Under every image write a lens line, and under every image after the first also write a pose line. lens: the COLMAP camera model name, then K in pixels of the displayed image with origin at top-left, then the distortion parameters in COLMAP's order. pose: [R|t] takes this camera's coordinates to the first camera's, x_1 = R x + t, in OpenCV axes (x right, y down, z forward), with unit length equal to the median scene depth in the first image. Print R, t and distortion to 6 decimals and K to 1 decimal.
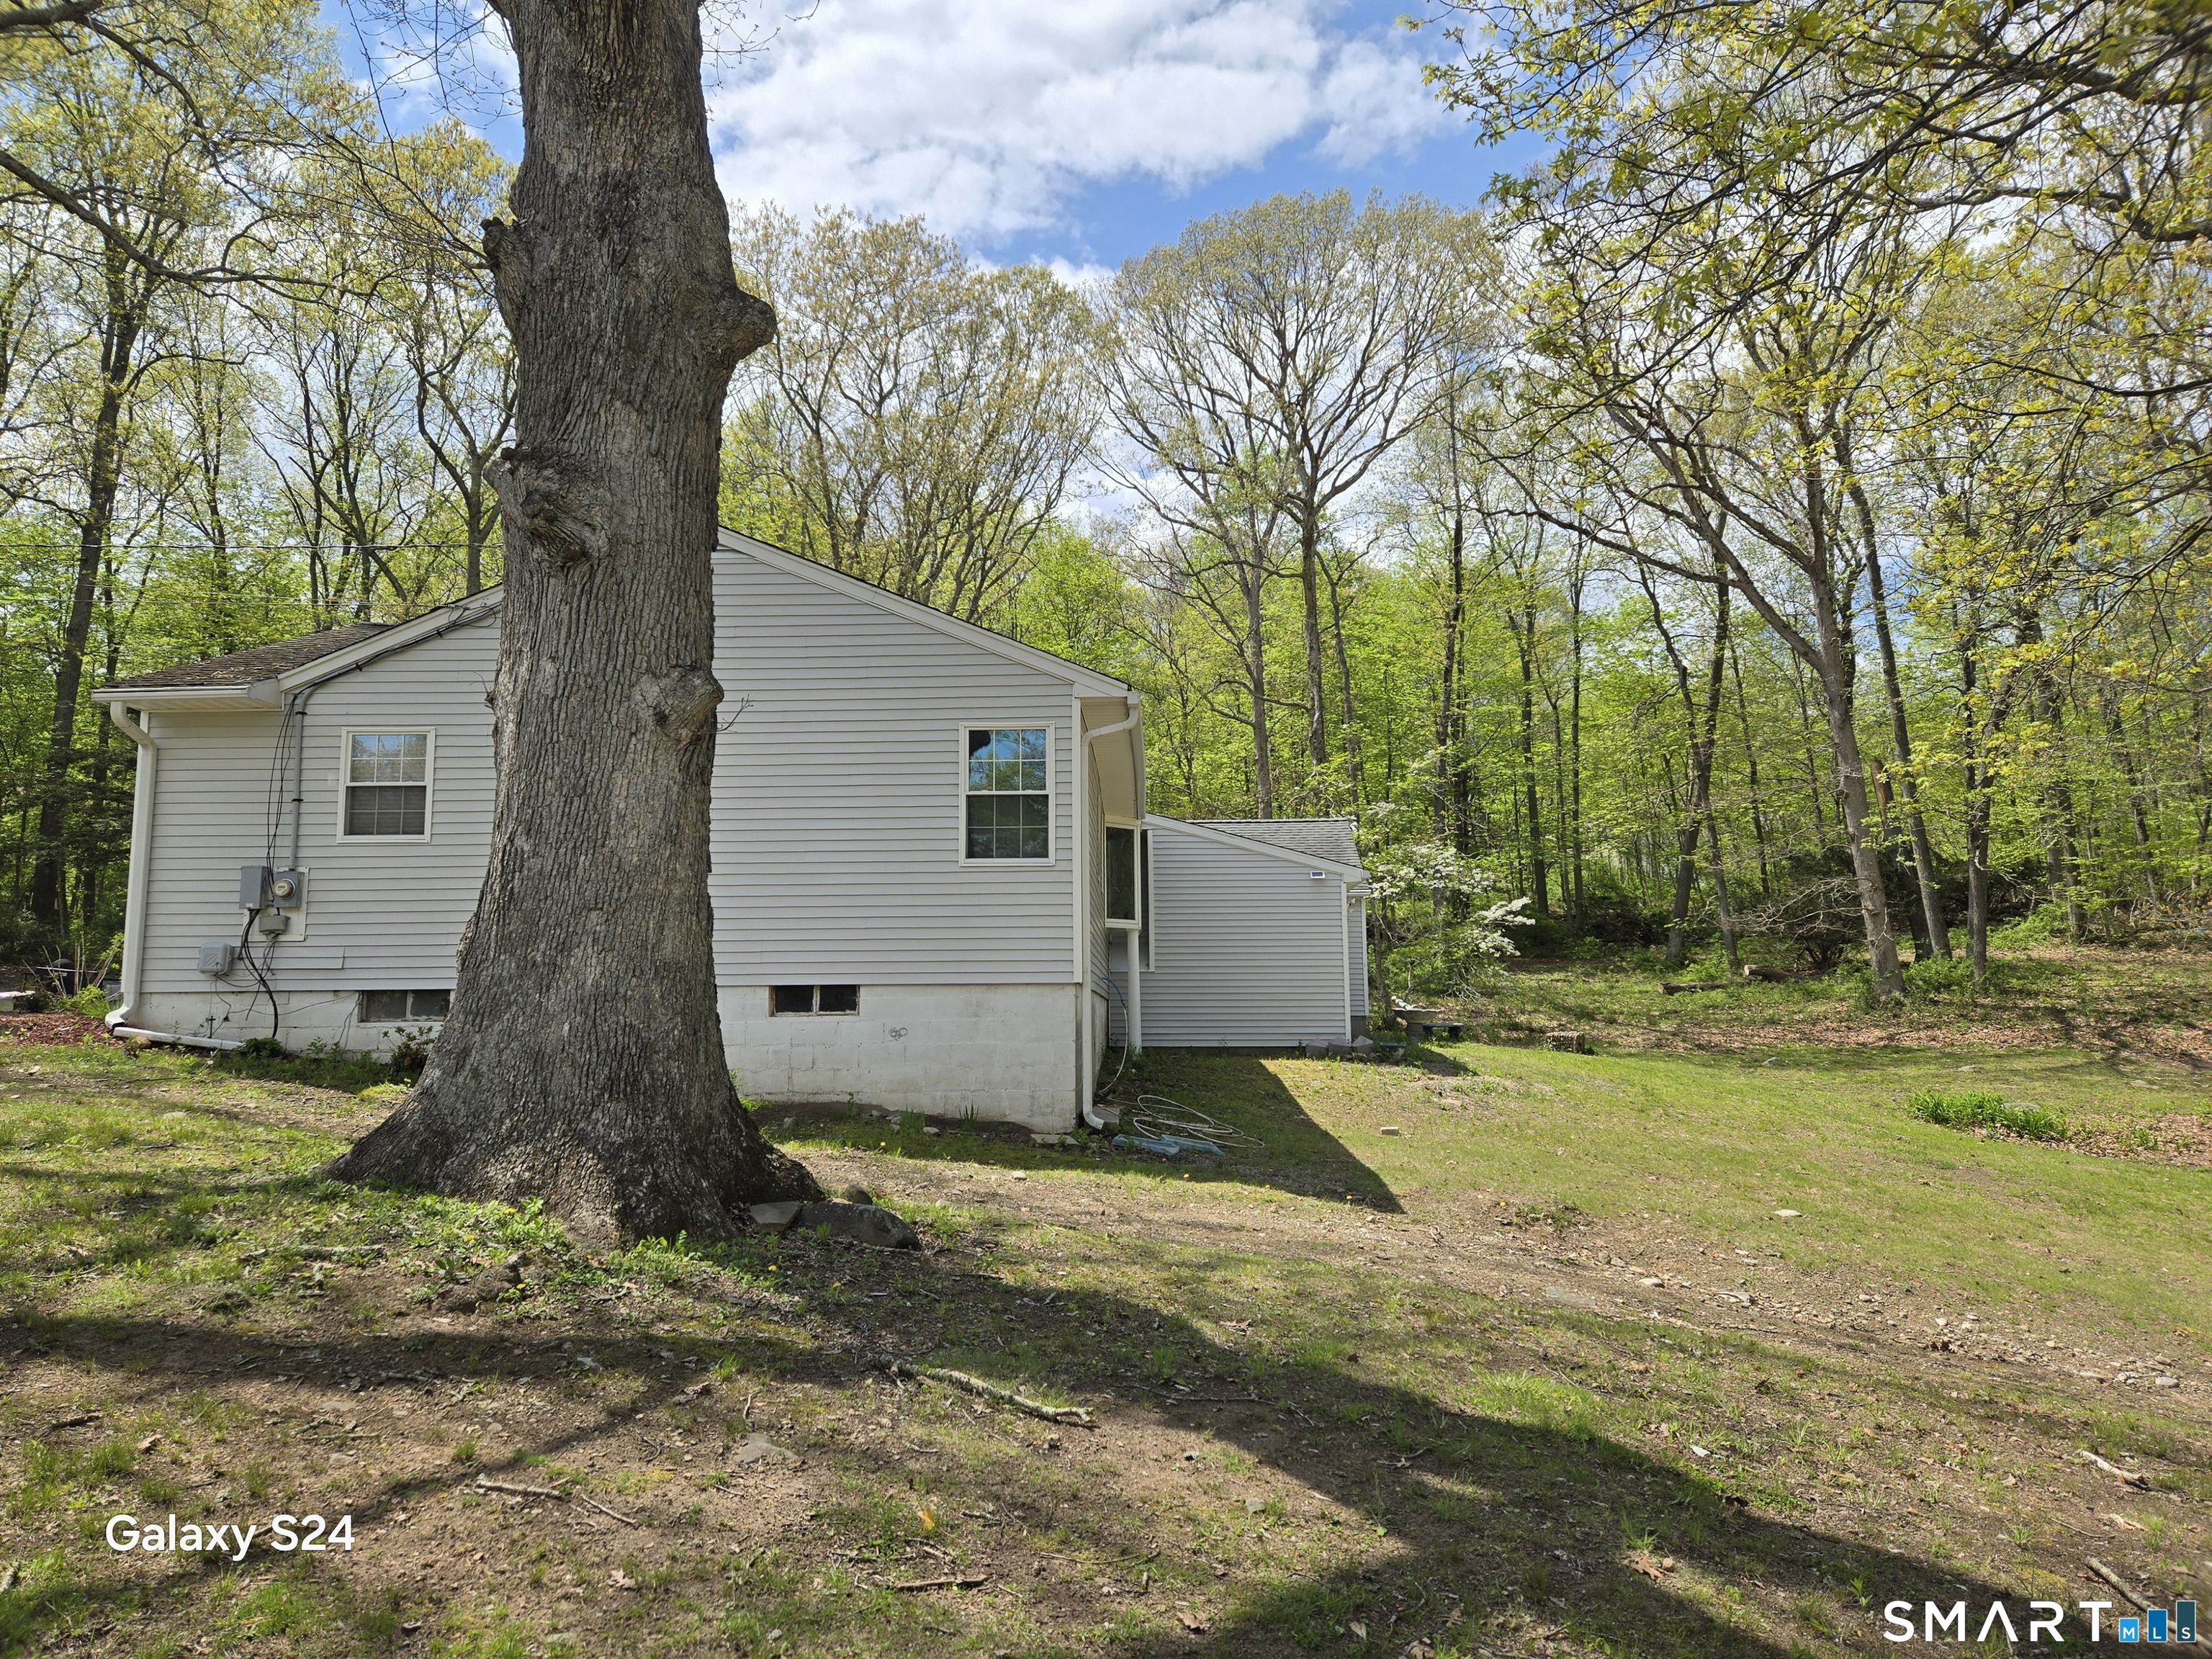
lens RADIAL K [[1422.1, 0, 1142.4], [0, 1422.1, 831.1], [0, 0, 1]] dist [0.087470, -0.073747]
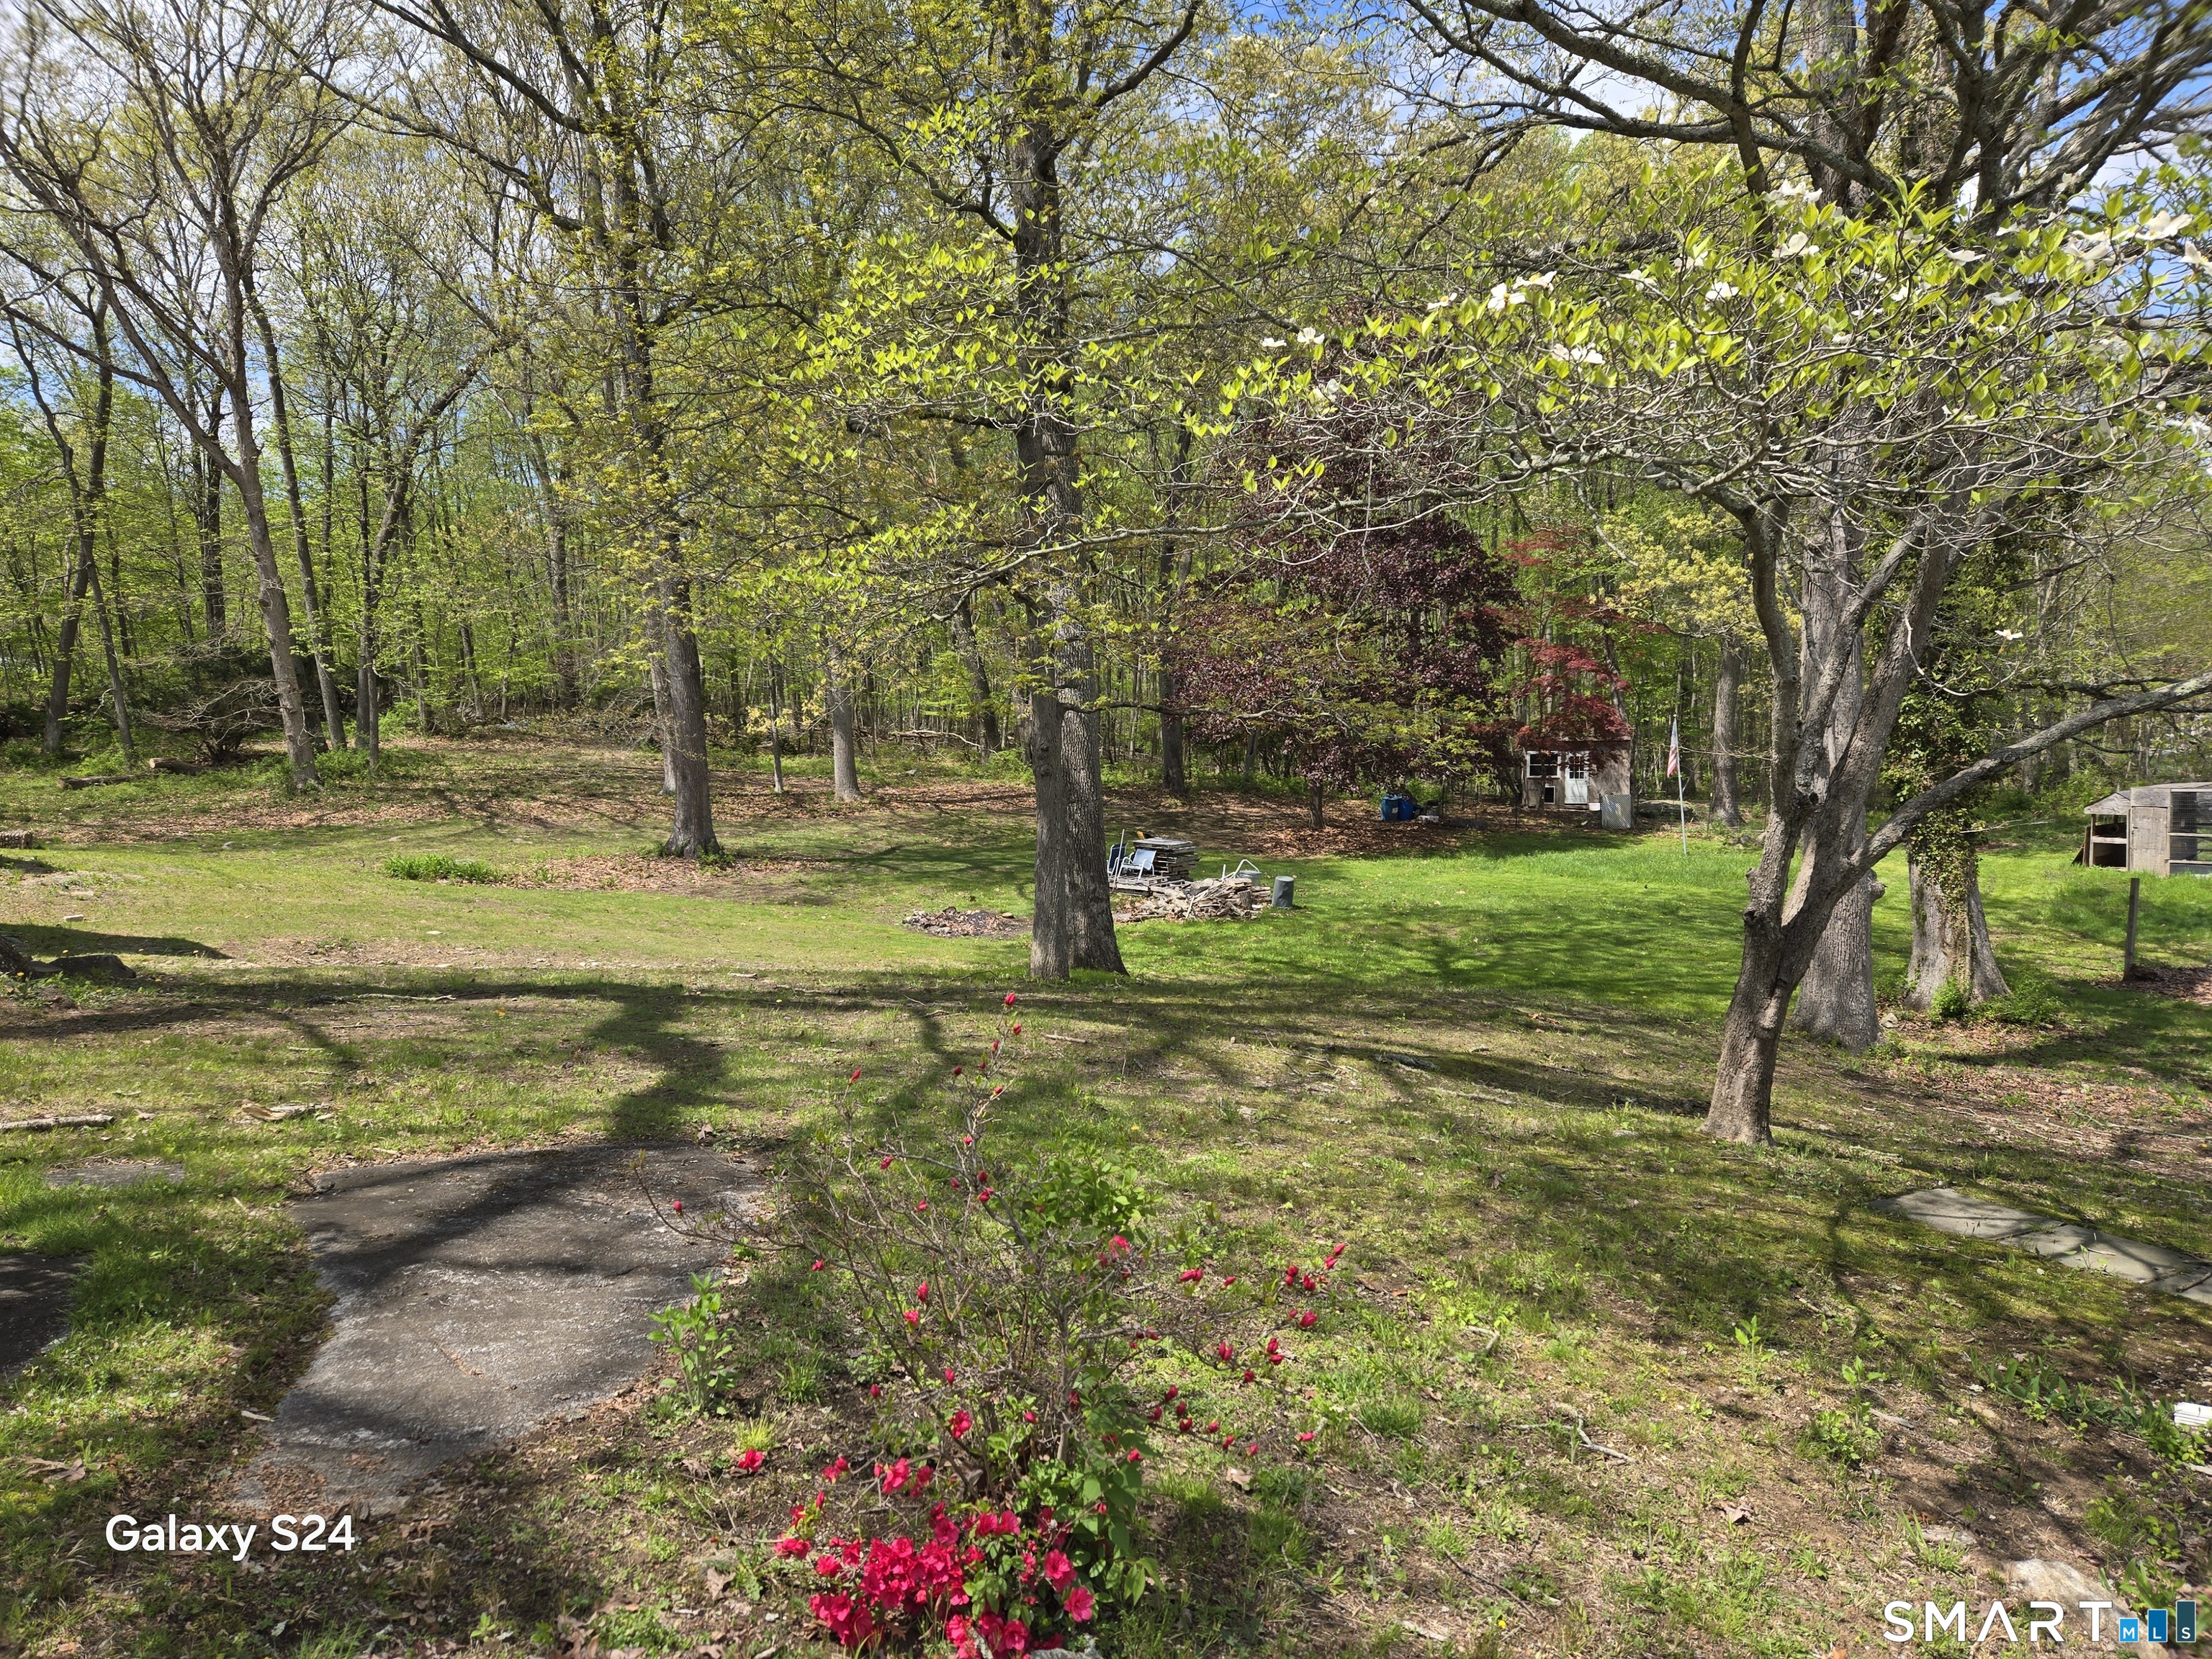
lens RADIAL K [[1422.1, 0, 1142.4], [0, 1422.1, 831.1], [0, 0, 1]] dist [0.087470, -0.073747]
pose [[0.464529, -0.059429, 0.883562, -0.202428], [-0.075264, 0.991486, 0.106258, -0.022417], [-0.882354, -0.115861, 0.456101, -0.126632]]
